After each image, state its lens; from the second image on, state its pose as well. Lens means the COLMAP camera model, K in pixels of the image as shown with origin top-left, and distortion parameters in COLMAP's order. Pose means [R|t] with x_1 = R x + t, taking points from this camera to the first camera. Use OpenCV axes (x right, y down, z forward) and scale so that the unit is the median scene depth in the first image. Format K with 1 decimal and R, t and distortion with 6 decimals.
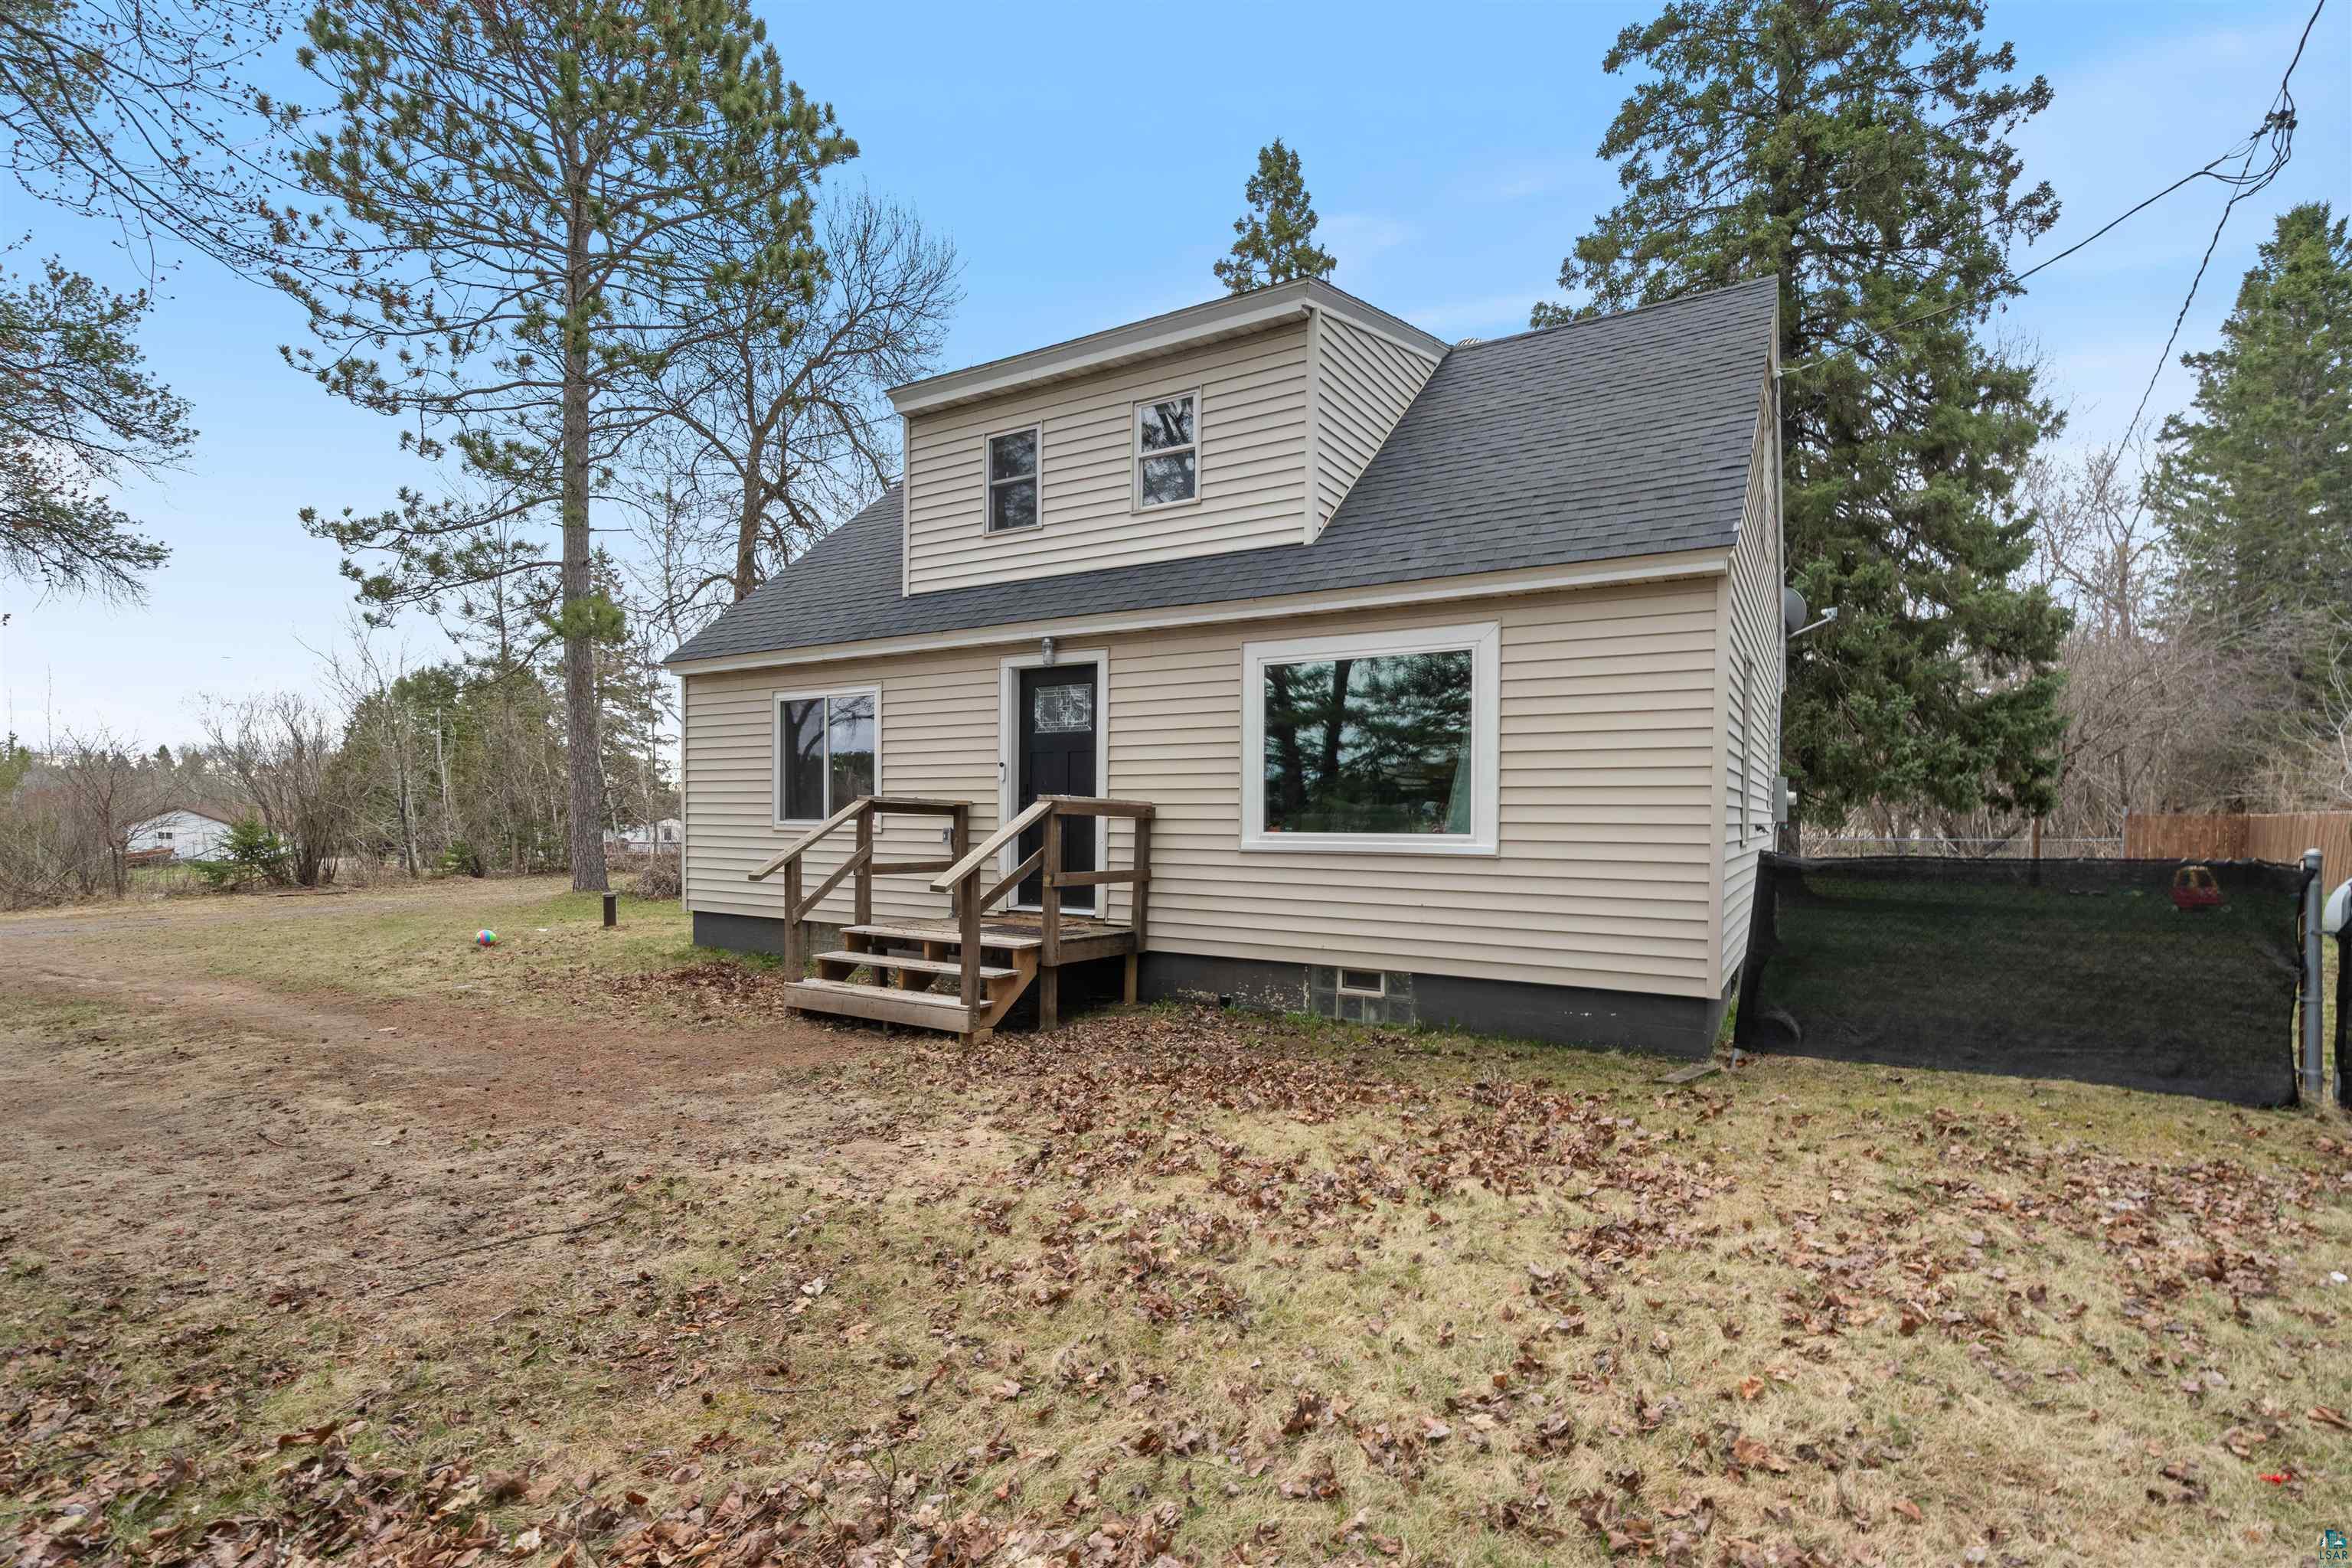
lens RADIAL K [[1141.7, 0, 1184.6], [0, 1141.7, 841.0], [0, 0, 1]] dist [-0.000374, 0.000191]
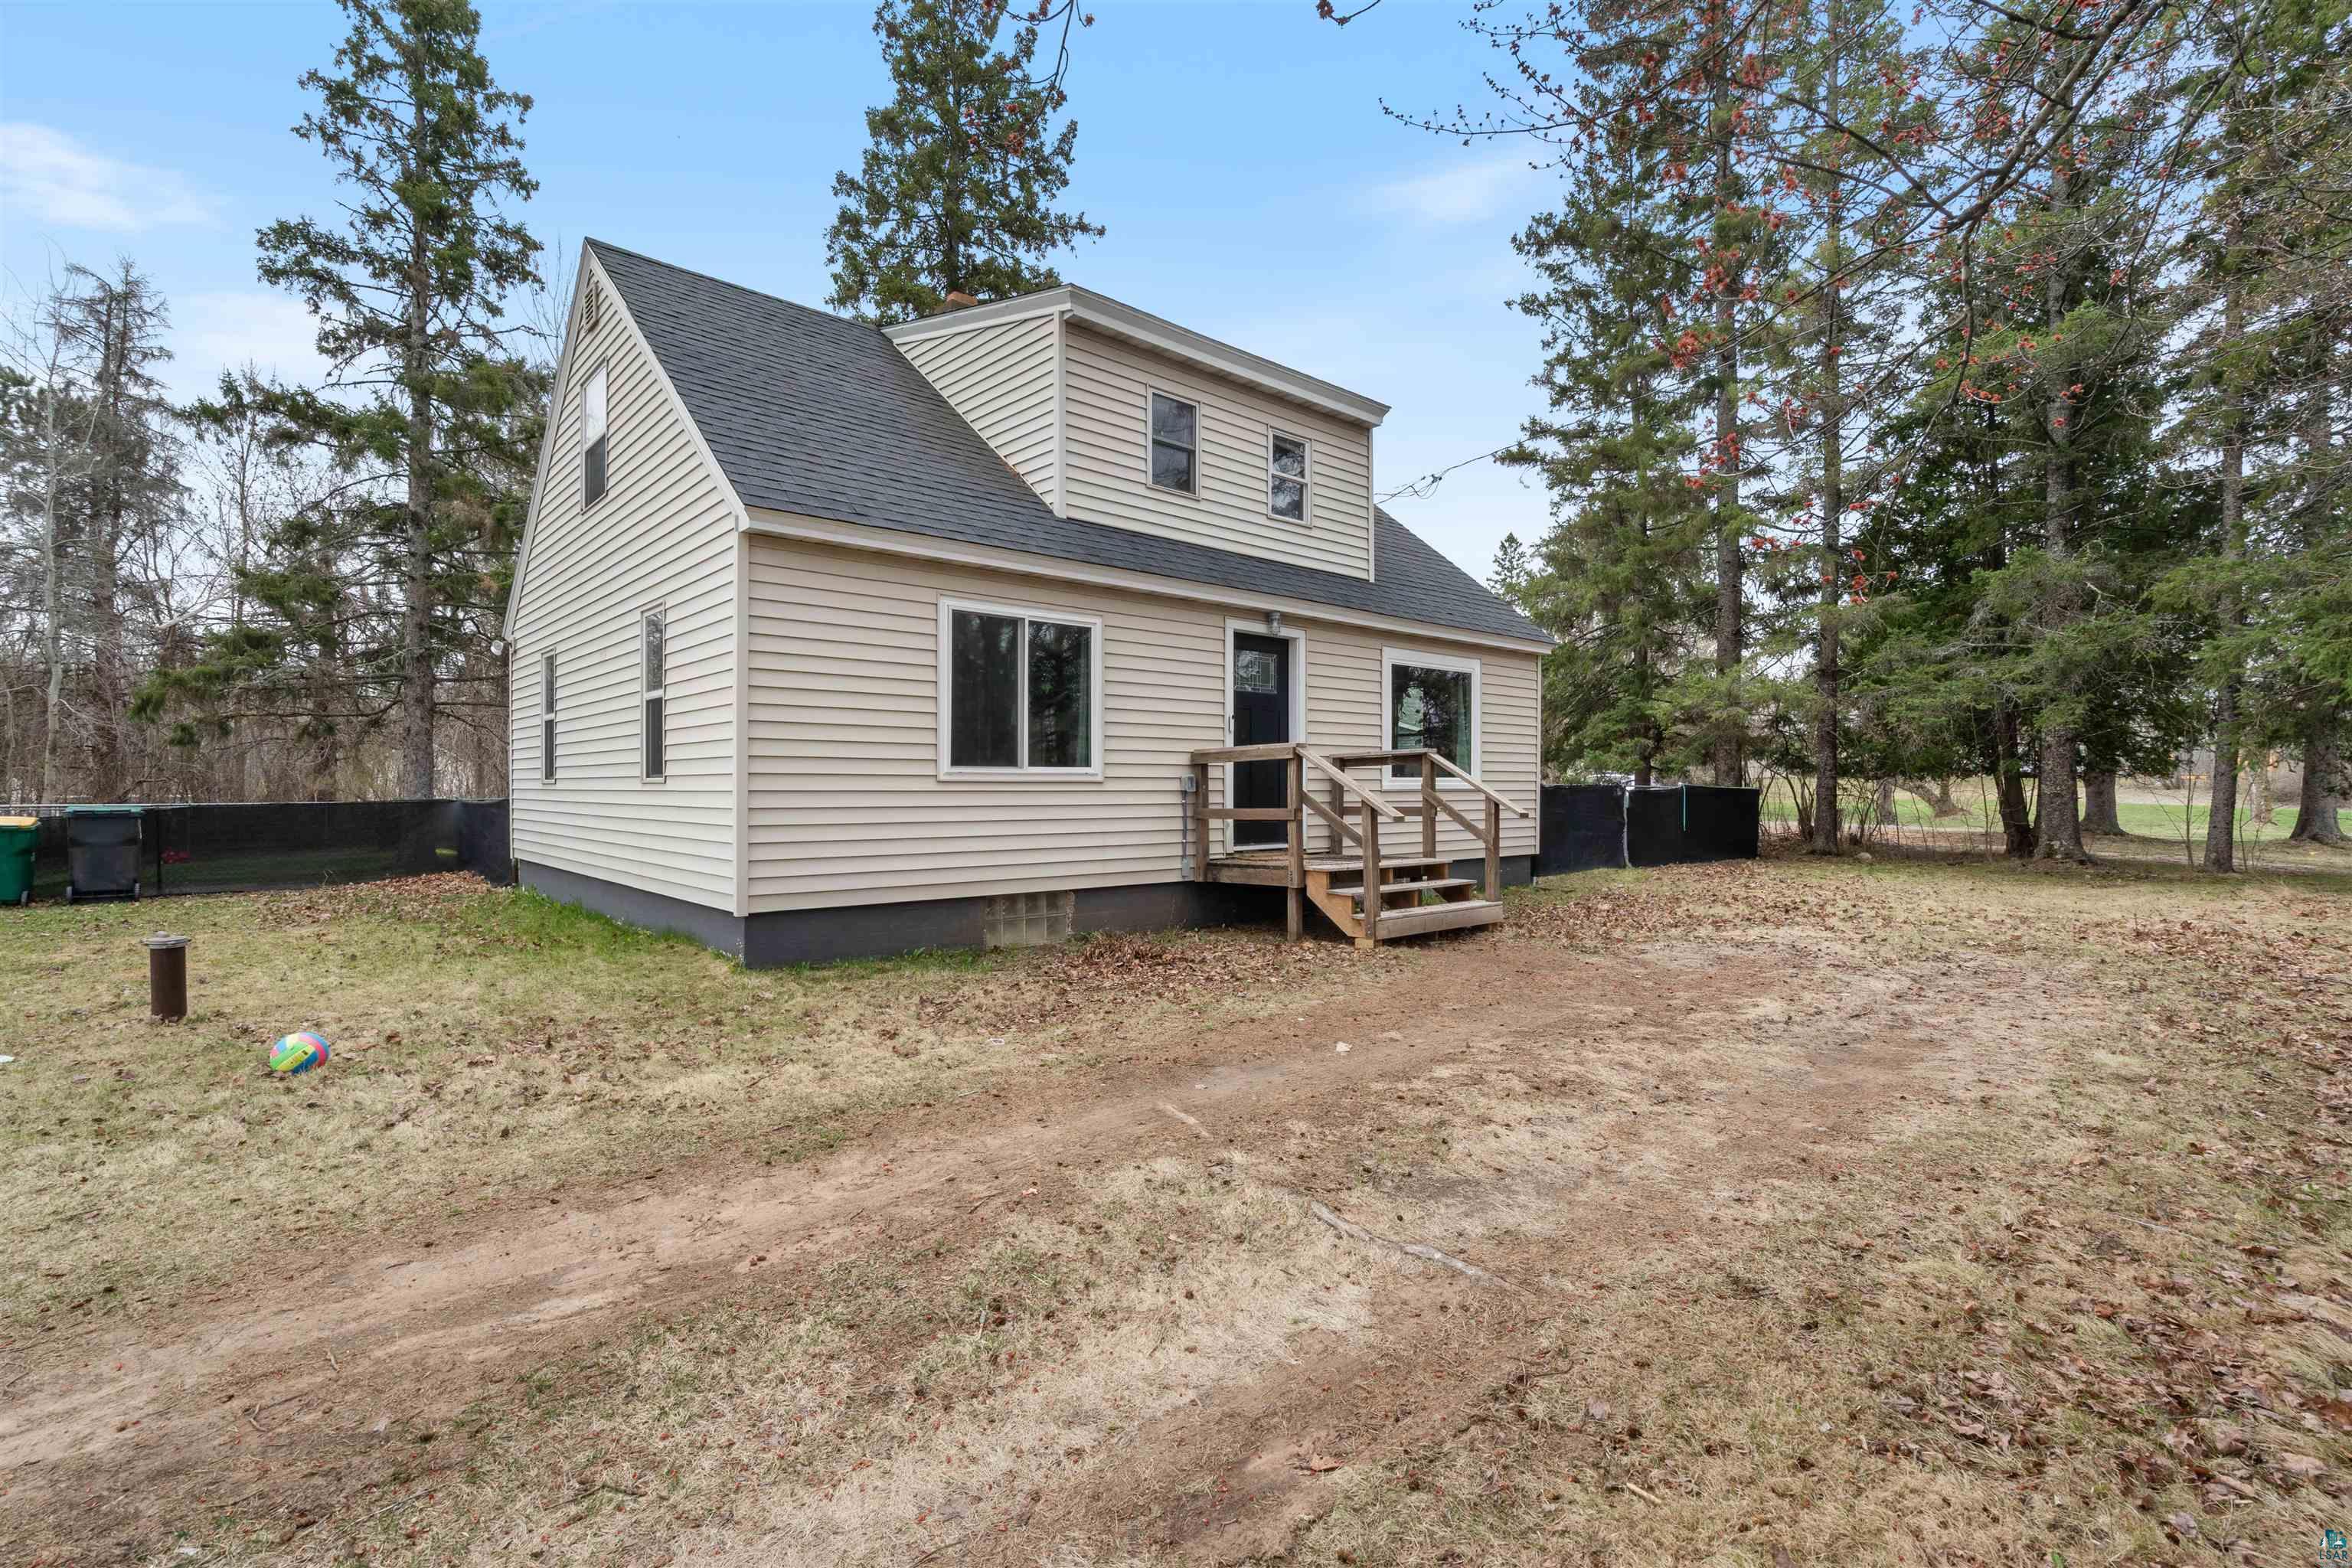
lens RADIAL K [[1079.0, 0, 1171.7], [0, 1079.0, 770.2], [0, 0, 1]] dist [0.001343, 0.001015]
pose [[0.285070, -0.009426, 0.958460, -1.211389], [-0.006564, 0.999909, 0.011786, -0.025846], [-0.958484, -0.009652, 0.284982, 0.770872]]
